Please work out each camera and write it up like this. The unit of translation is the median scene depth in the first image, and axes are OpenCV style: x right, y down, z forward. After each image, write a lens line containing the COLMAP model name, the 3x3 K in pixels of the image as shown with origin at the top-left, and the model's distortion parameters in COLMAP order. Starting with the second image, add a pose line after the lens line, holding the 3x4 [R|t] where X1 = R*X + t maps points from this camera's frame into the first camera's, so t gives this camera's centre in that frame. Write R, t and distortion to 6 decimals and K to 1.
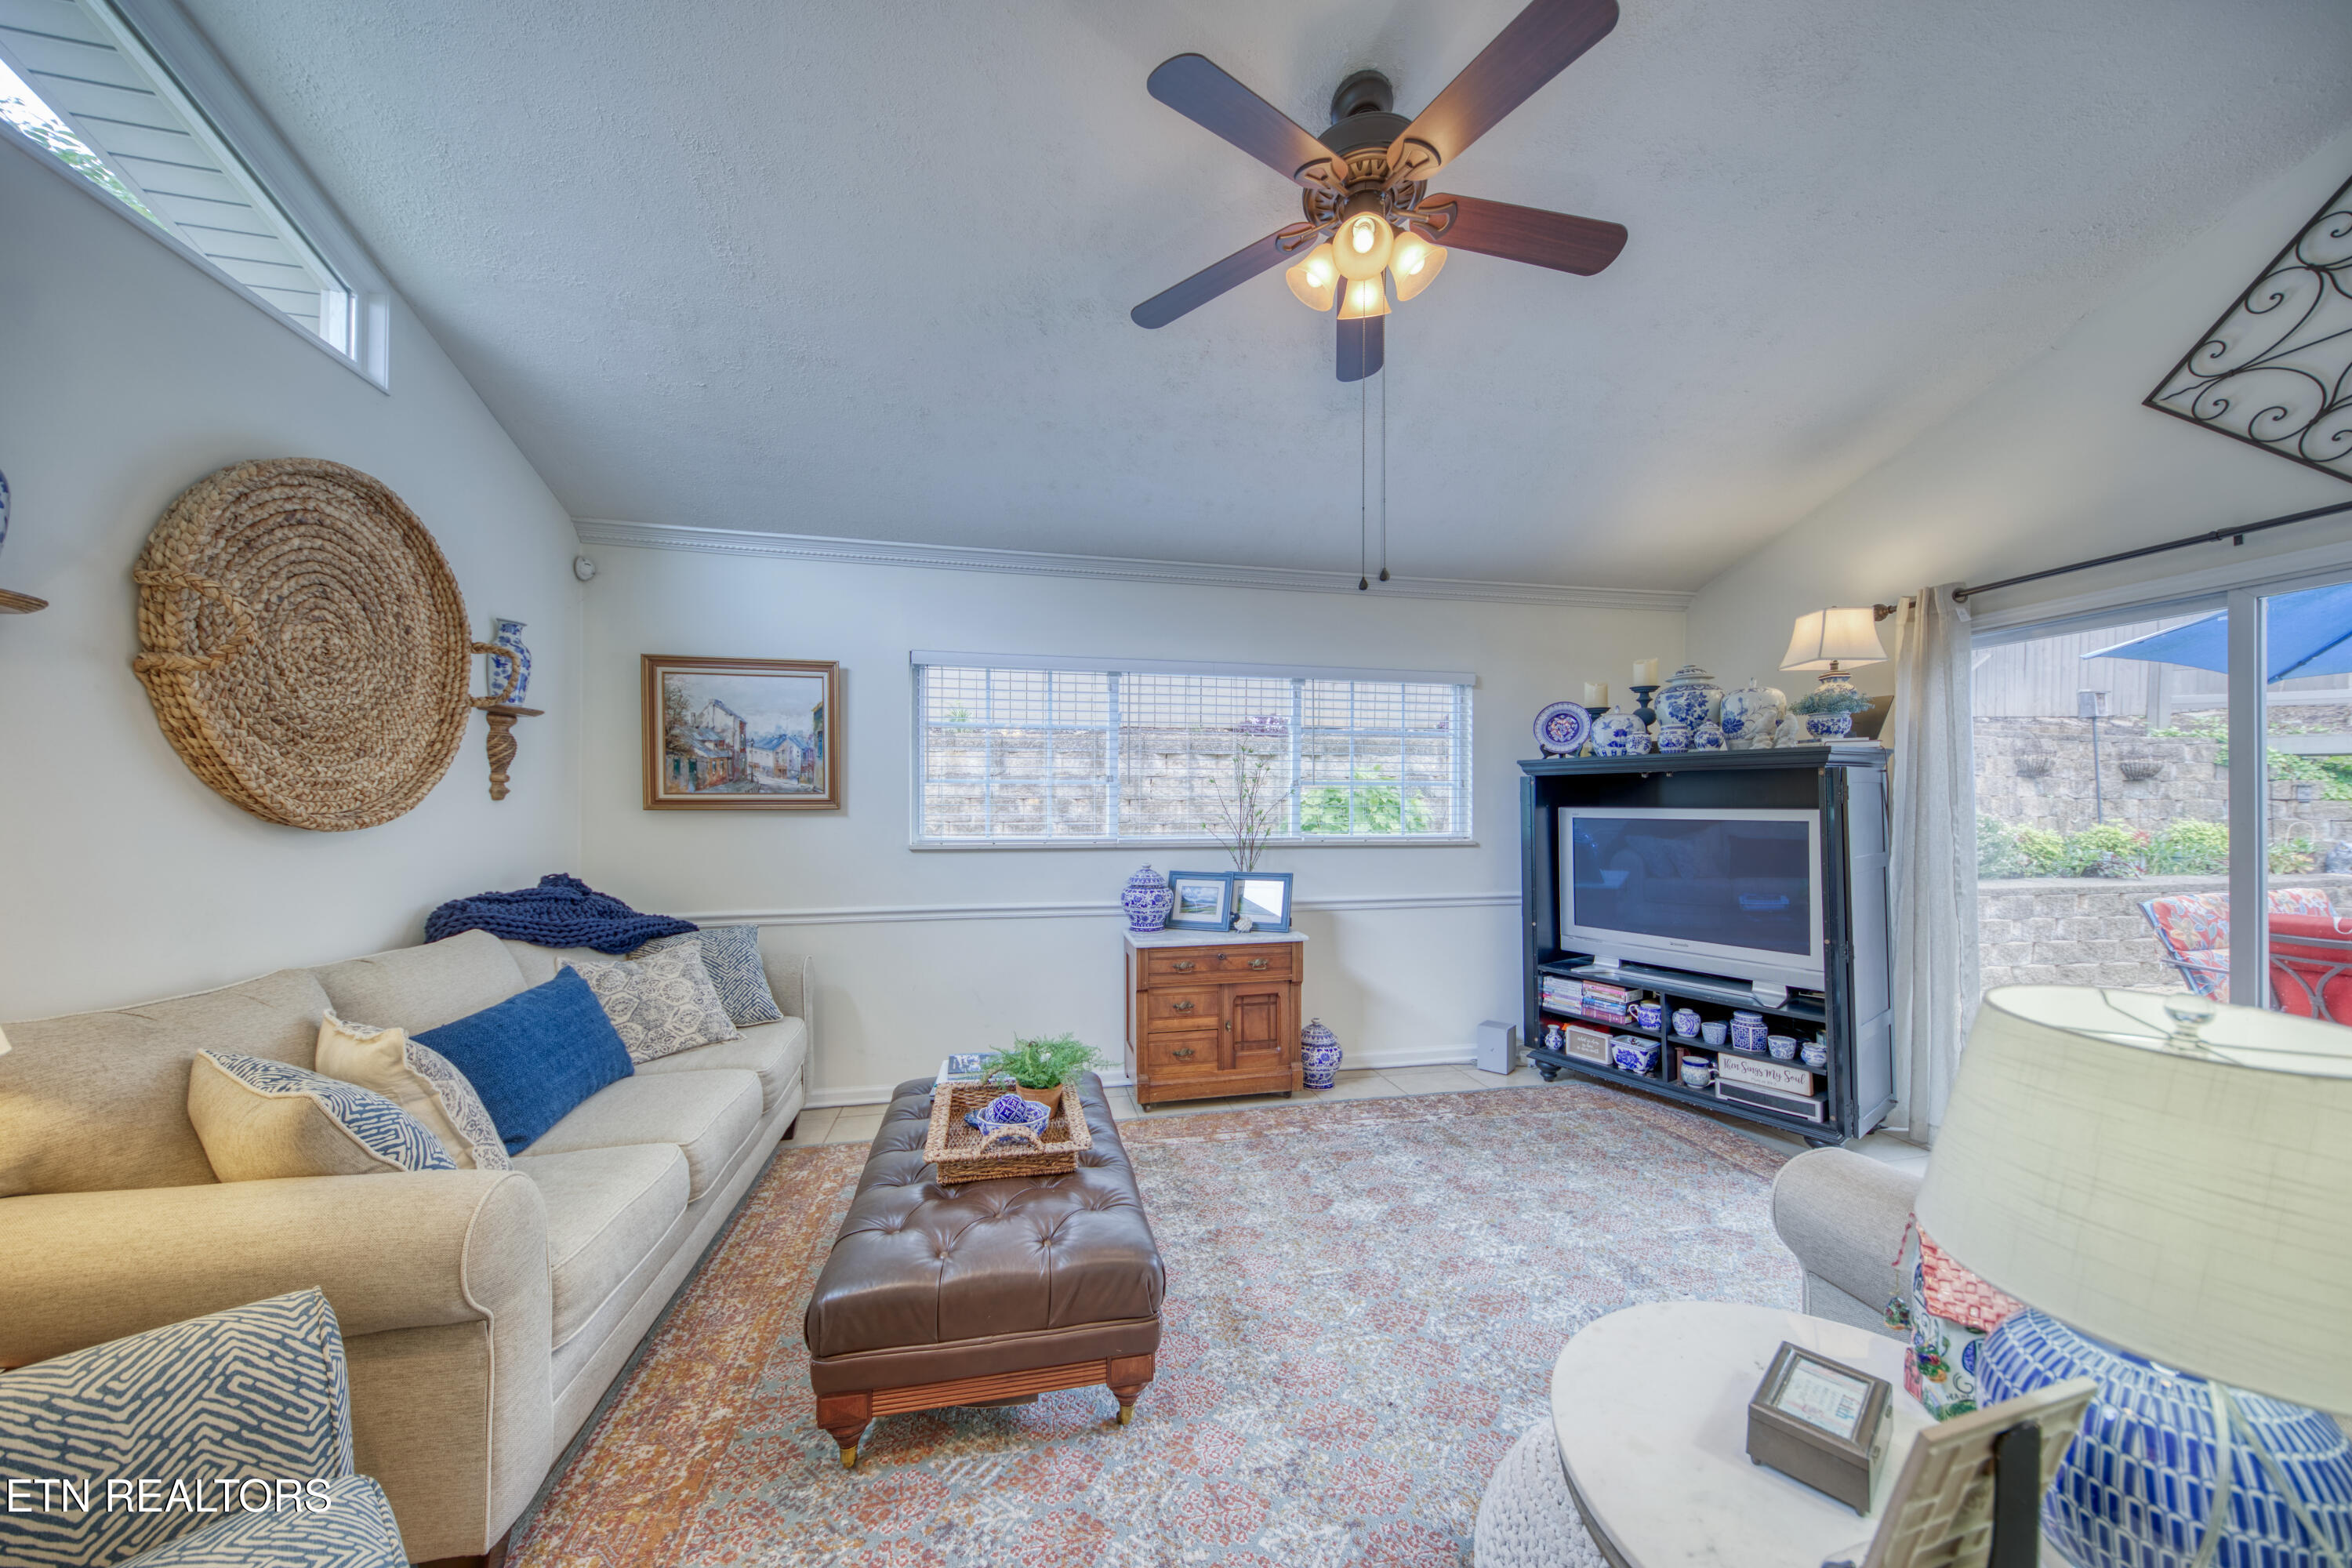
lens RADIAL K [[786.0, 0, 1160.9], [0, 786.0, 801.0], [0, 0, 1]] dist [0.013100, -0.005438]
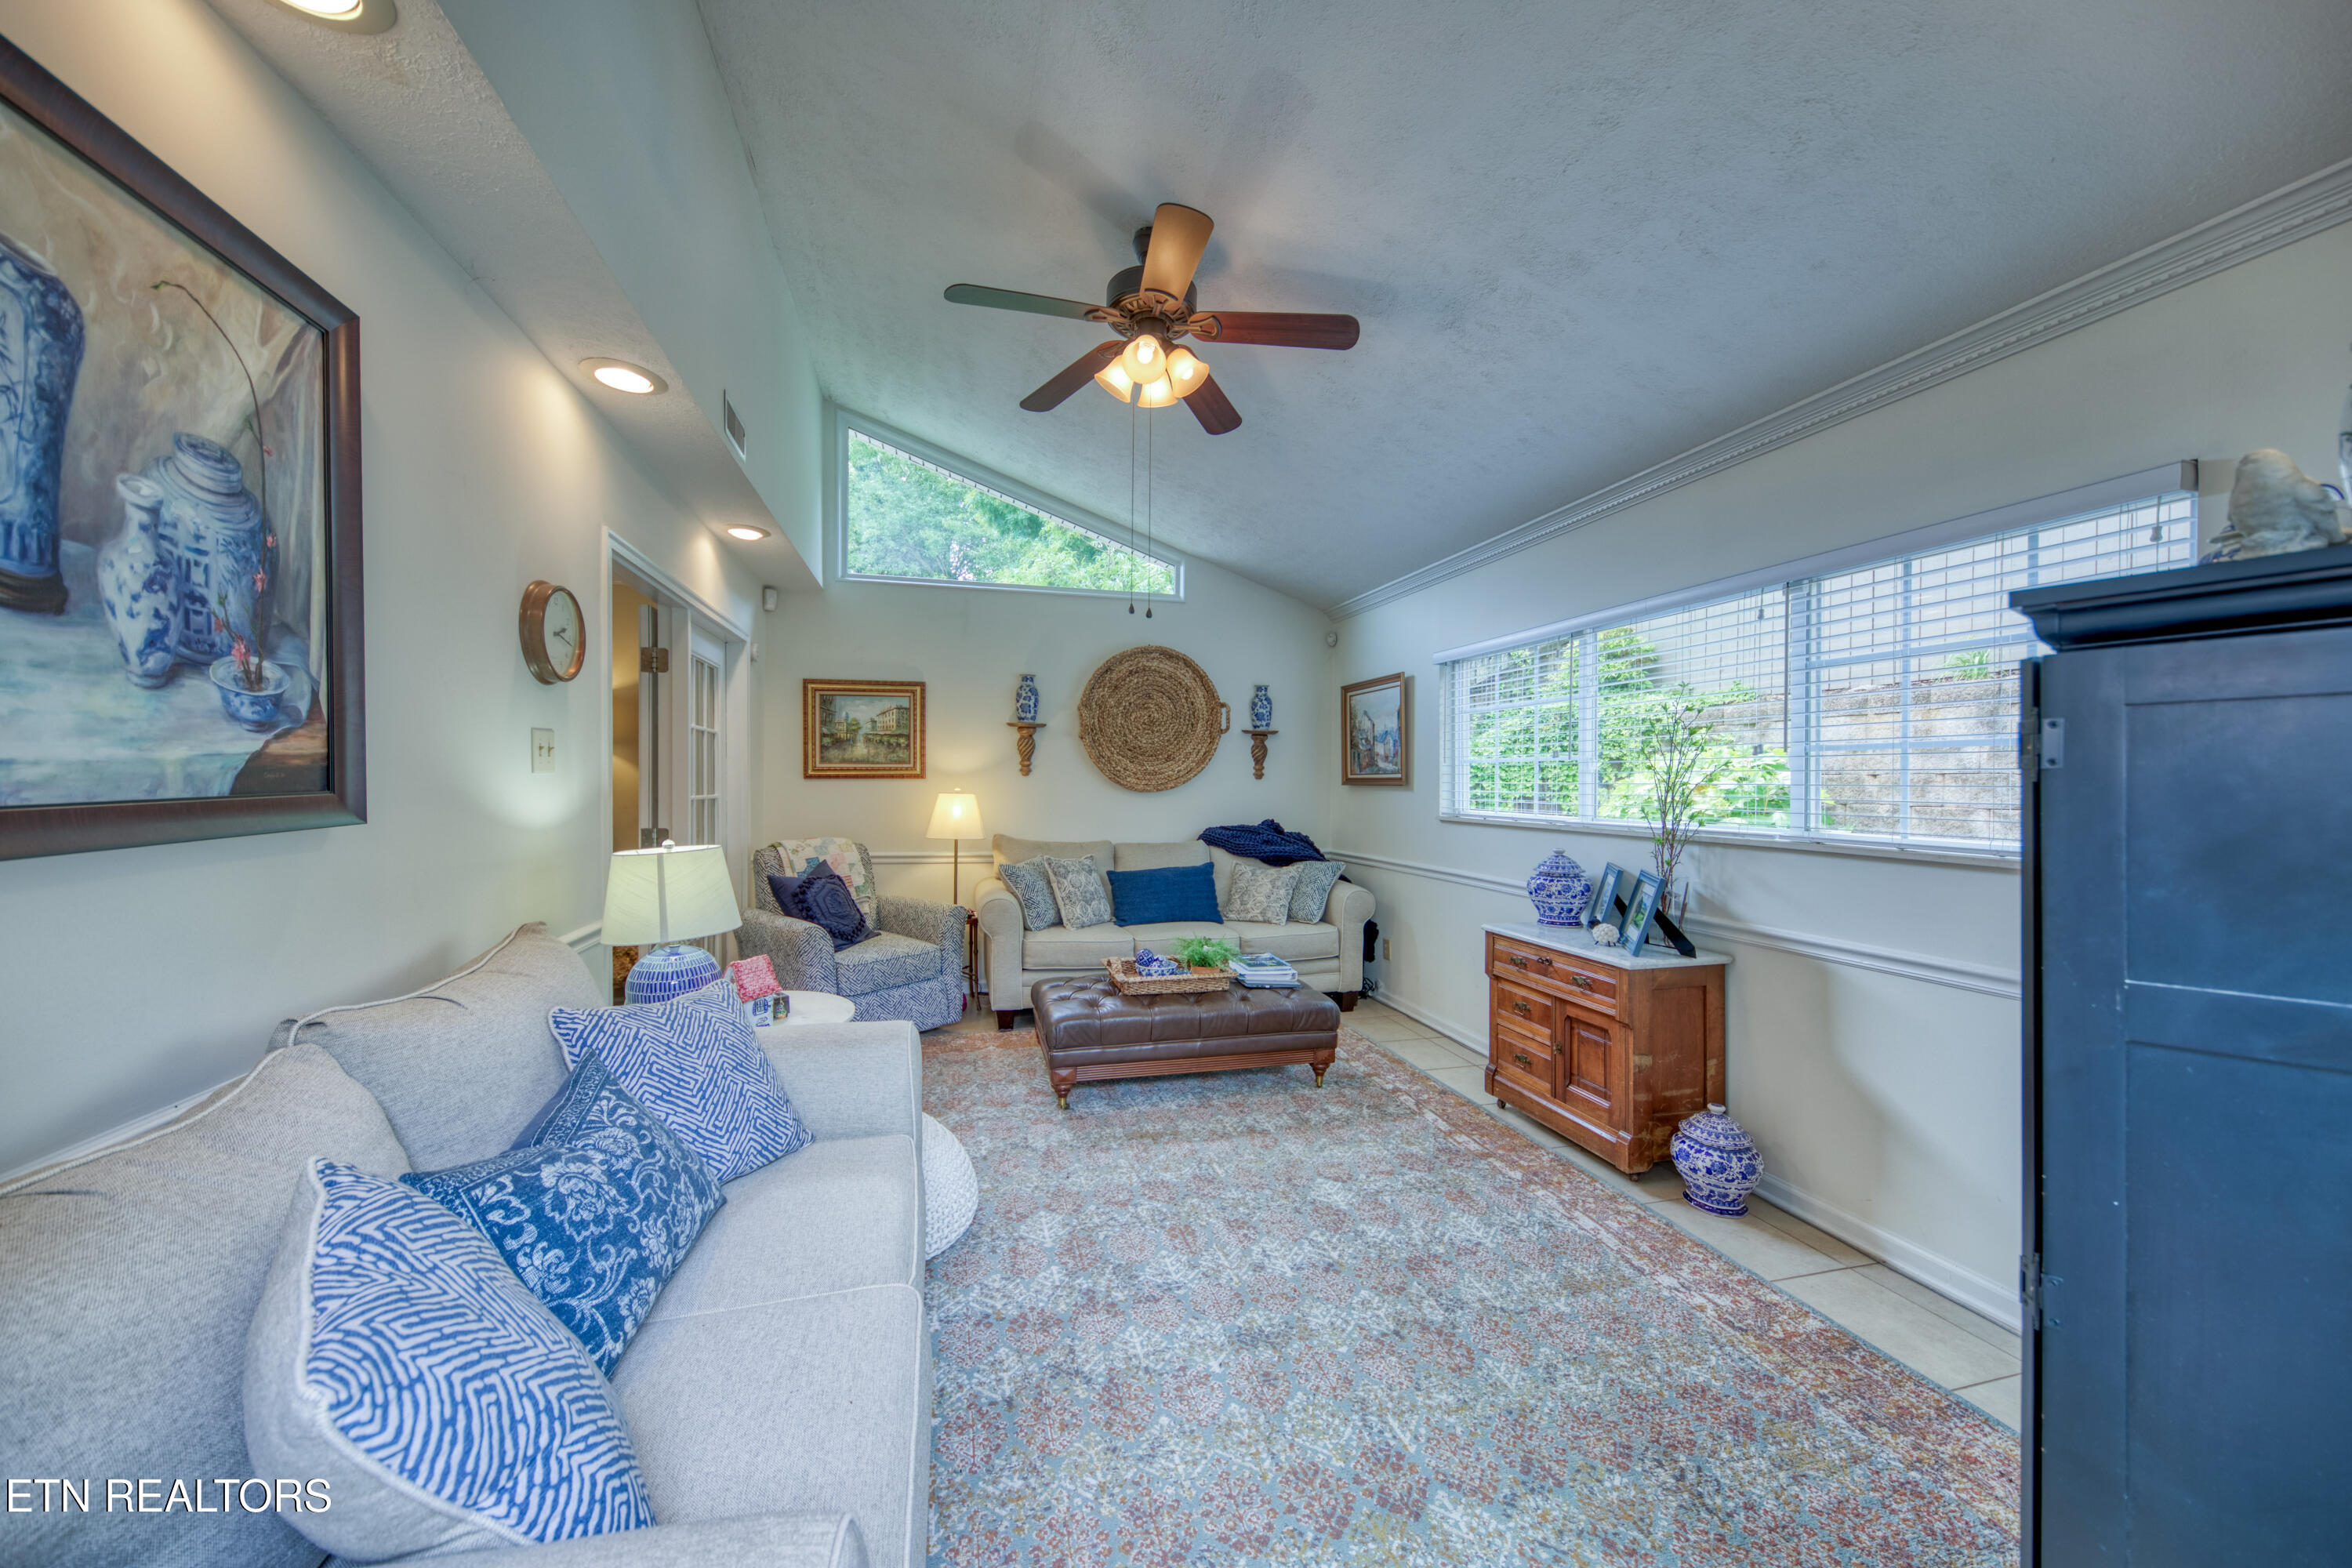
lens RADIAL K [[792.0, 0, 1173.1], [0, 792.0, 776.4], [0, 0, 1]] dist [-0.000066, 0.000100]
pose [[0.084565, -0.006137, -0.996399, 0.878185], [0.001233, 0.999981, -0.006054, 0.003224], [0.996417, -0.000716, 0.084571, 0.517412]]
